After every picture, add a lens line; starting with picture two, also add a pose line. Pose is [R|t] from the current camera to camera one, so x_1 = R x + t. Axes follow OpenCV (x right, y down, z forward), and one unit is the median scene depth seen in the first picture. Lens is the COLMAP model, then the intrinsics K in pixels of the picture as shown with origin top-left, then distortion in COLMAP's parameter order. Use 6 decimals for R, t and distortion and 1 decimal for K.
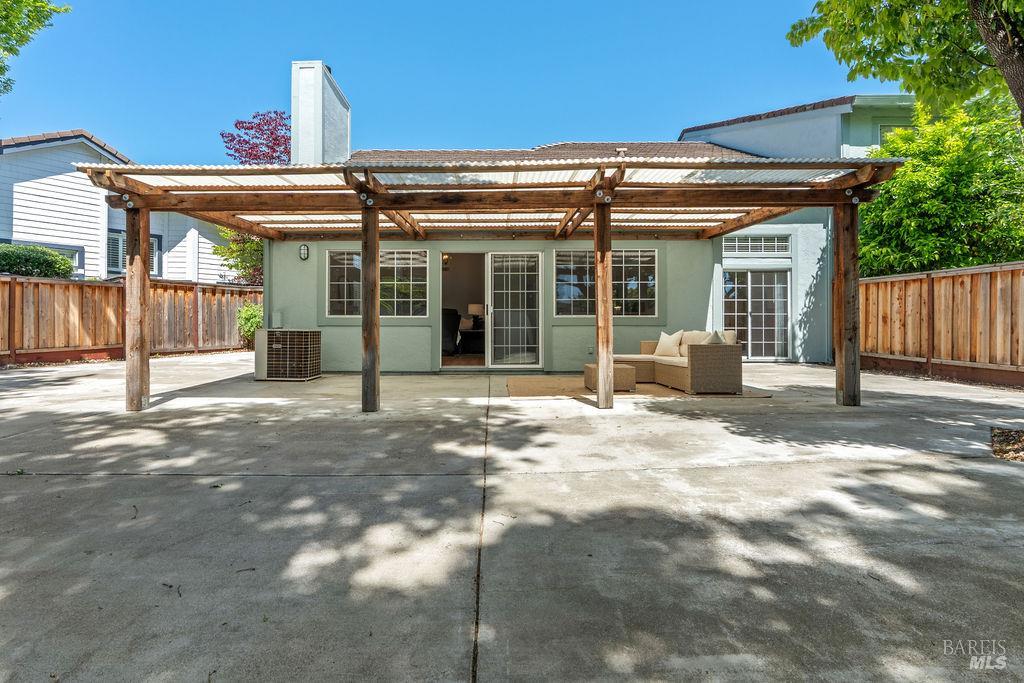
lens RADIAL K [[487.4, 0, 511.1], [0, 487.4, 327.1], [0, 0, 1]] dist [-0.002494, -0.000183]
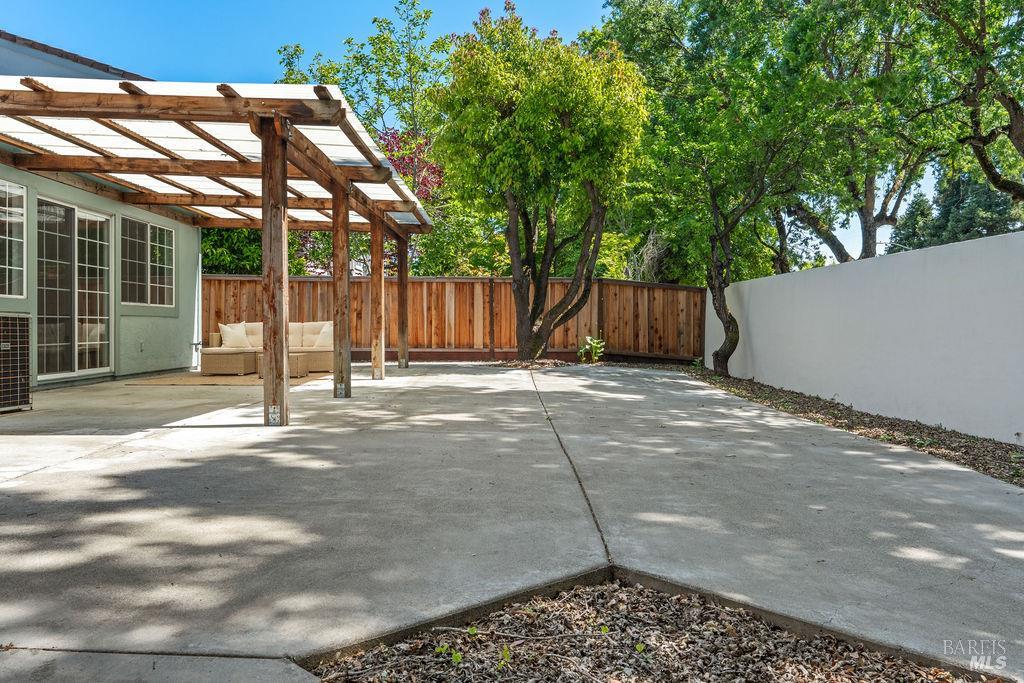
lens RADIAL K [[851.6, 0, 512.0], [0, 851.6, 341.5], [0, 0, 1]] dist [0.017024, 0.008230]
pose [[-0.023254, -0.015964, 0.999602, -1.244097], [0.006023, 0.999852, 0.016109, 0.020032], [-0.999711, 0.006396, -0.023154, 0.415966]]
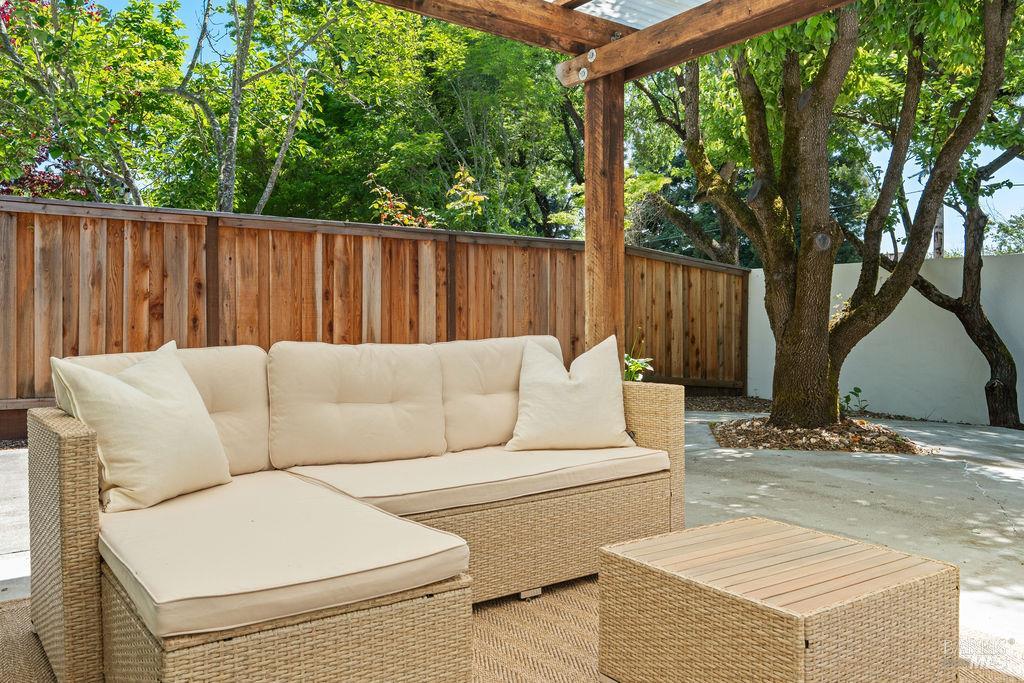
lens RADIAL K [[851.6, 0, 512.0], [0, 851.6, 341.5], [0, 0, 1]] dist [0.017024, 0.008230]
pose [[-0.566650, -0.023564, 0.823621, -0.011607], [0.002881, 0.999528, 0.030579, -0.006257], [-0.823953, 0.019701, -0.566315, 0.920321]]
